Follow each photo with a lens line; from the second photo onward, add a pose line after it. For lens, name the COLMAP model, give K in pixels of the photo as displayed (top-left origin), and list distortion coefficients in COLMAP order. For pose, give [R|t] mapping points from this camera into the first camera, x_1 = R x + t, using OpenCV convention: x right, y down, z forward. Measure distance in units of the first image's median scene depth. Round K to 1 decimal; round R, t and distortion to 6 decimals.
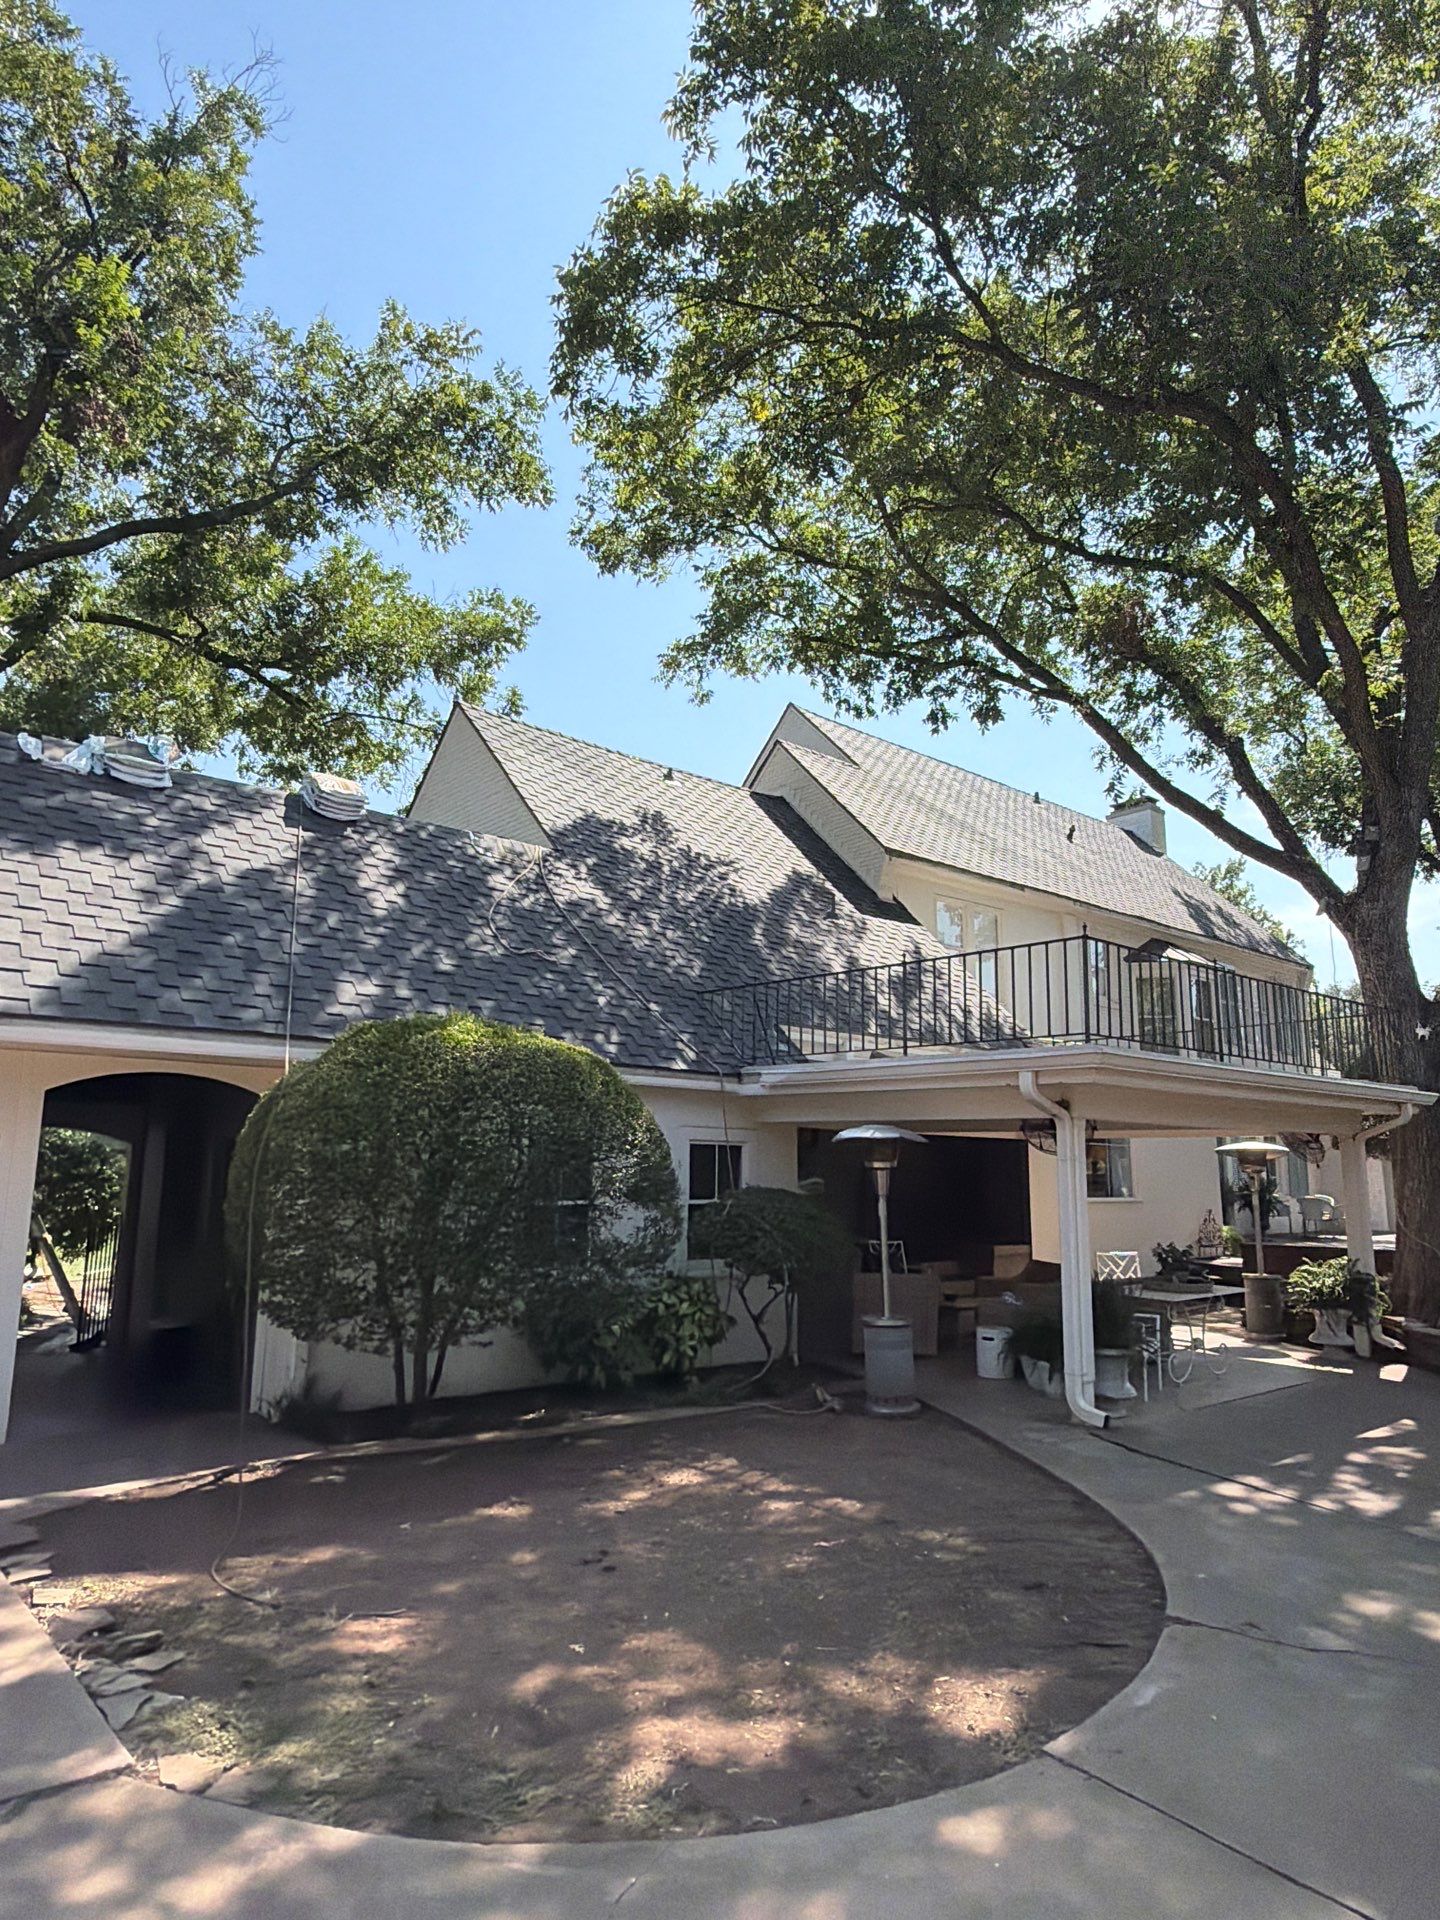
lens RADIAL K [[1140.2, 0, 717.8], [0, 1140.2, 972.1], [0, 0, 1]] dist [-0.000505, 0.002137]
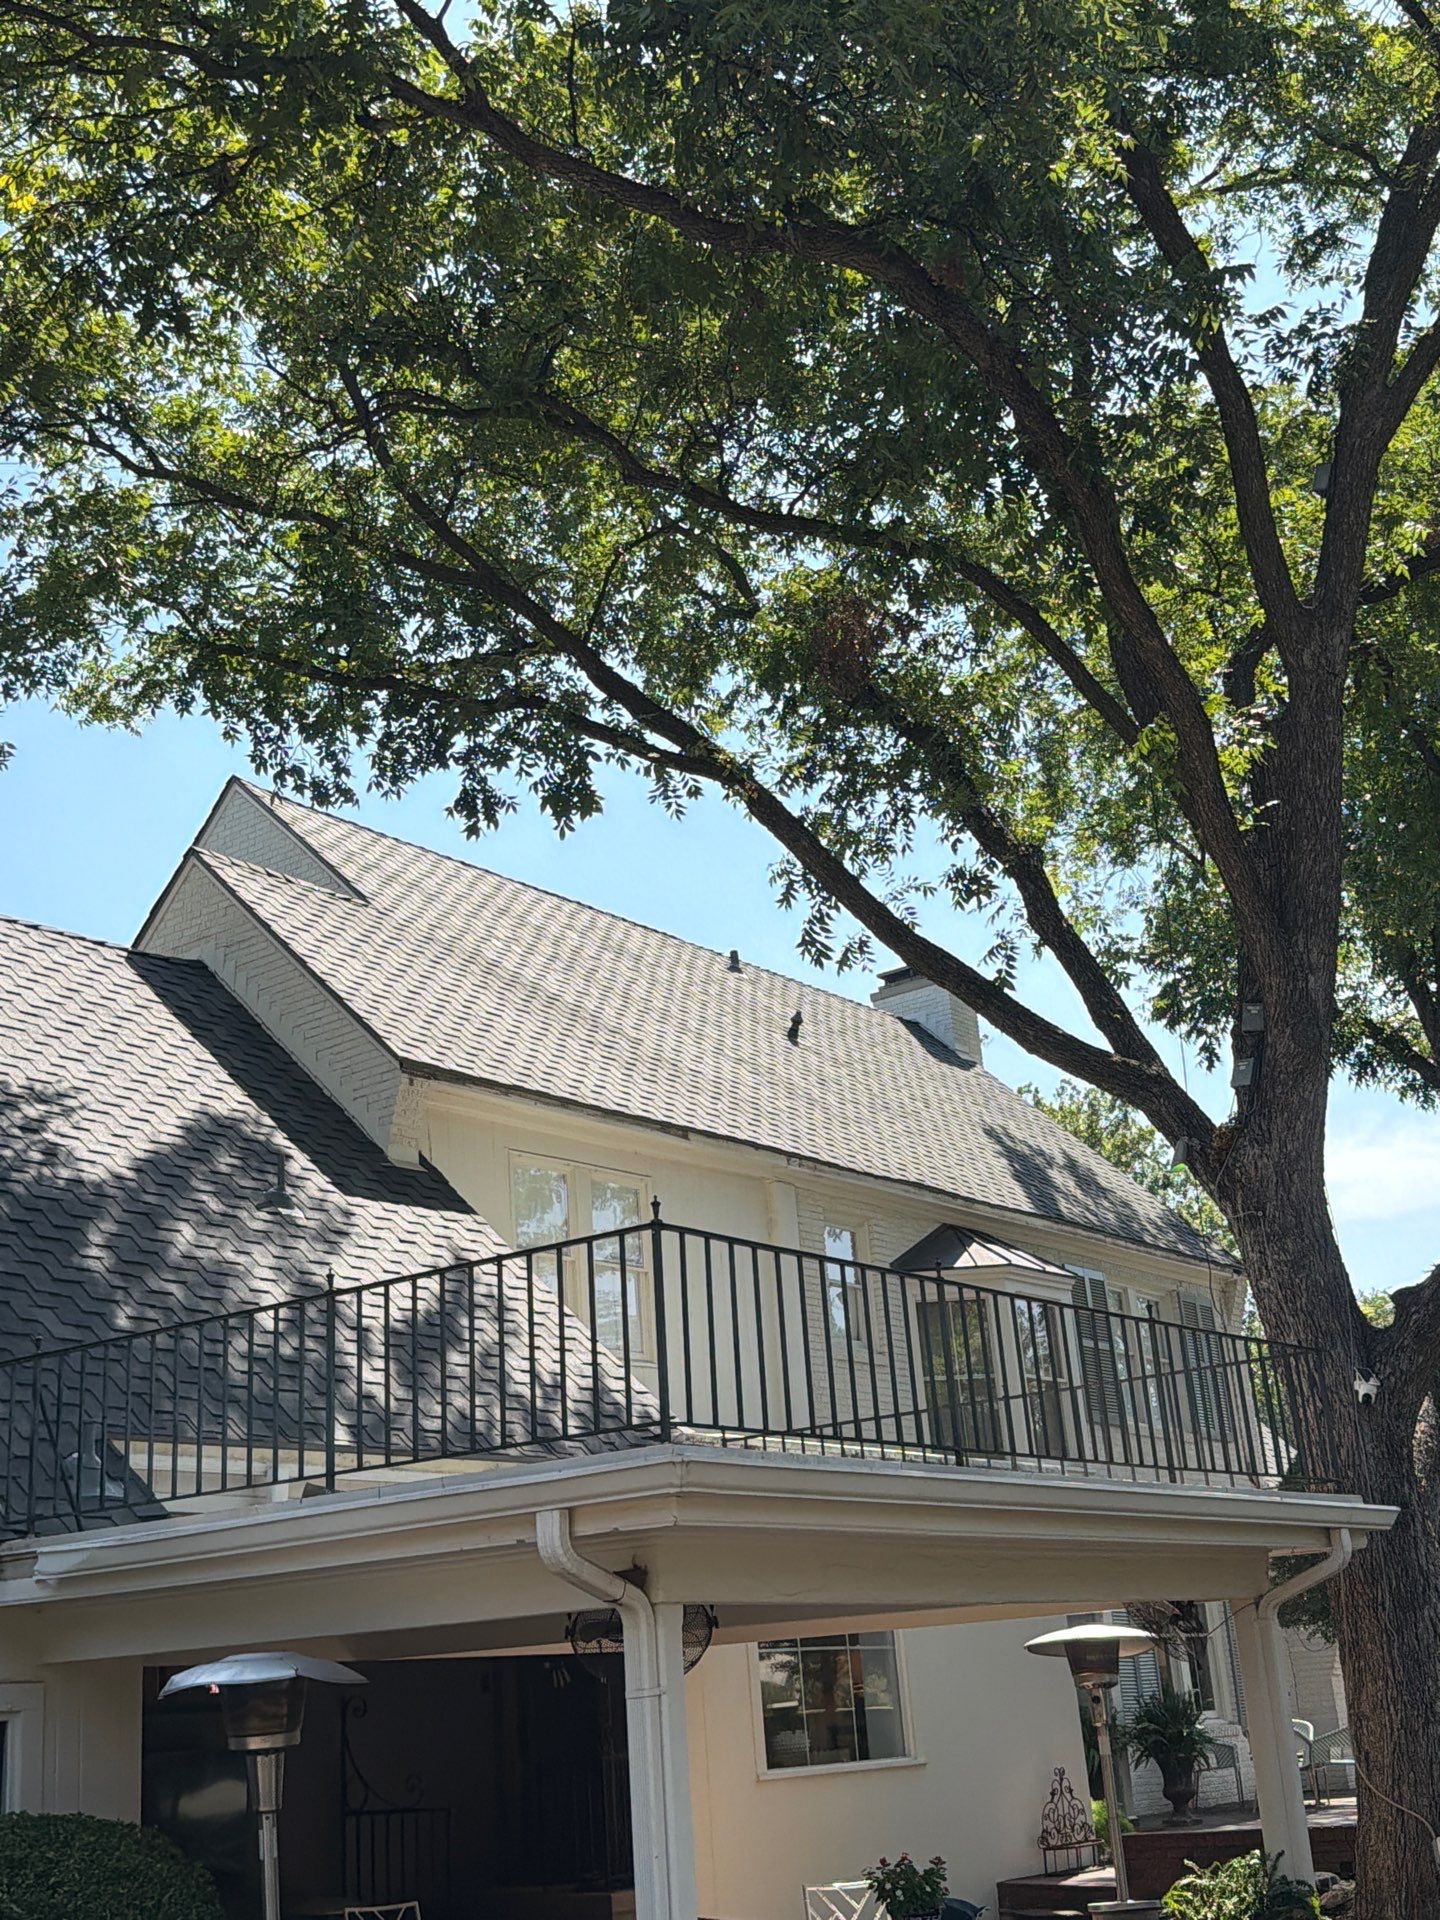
lens RADIAL K [[2247.8, 0, 726.0], [0, 2247.8, 948.4], [0, 0, 1]] dist [0.210479, -0.461534]
pose [[0.972810, -0.004485, 0.231559, 0.070235], [0.041225, 0.987200, -0.154070, 0.001866], [-0.227904, 0.159427, 0.960543, 0.008147]]
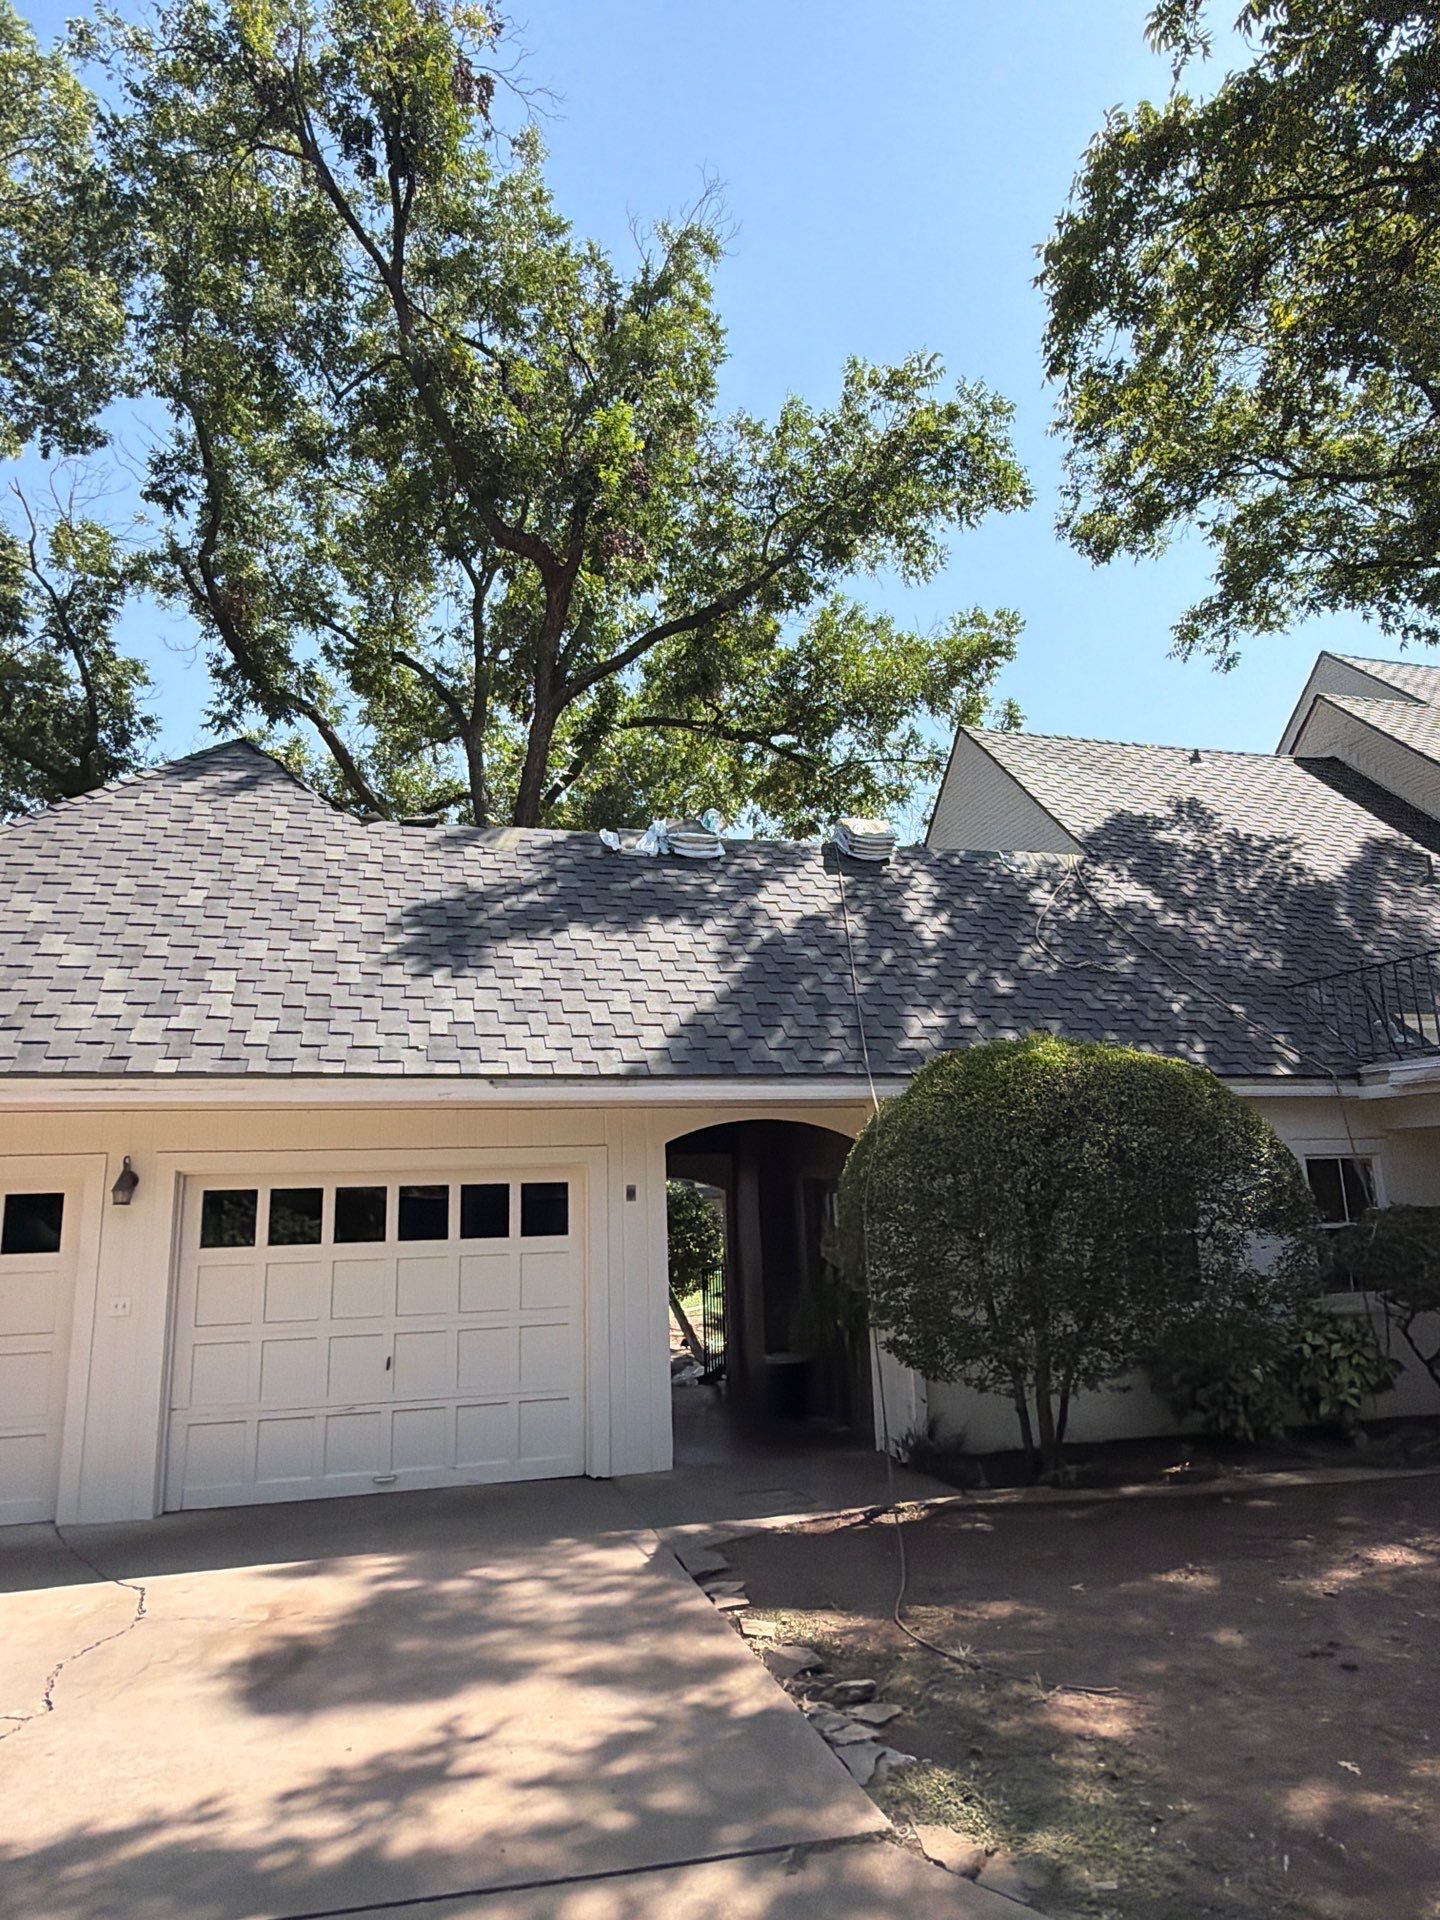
lens RADIAL K [[1140.2, 0, 717.8], [0, 1140.2, 972.1], [0, 0, 1]] dist [-0.000505, 0.002137]
pose [[0.900649, -0.126170, -0.415828, -0.036968], [0.114693, 0.992009, -0.052578, 0.002148], [0.419139, -0.000338, 0.907922, 0.014995]]
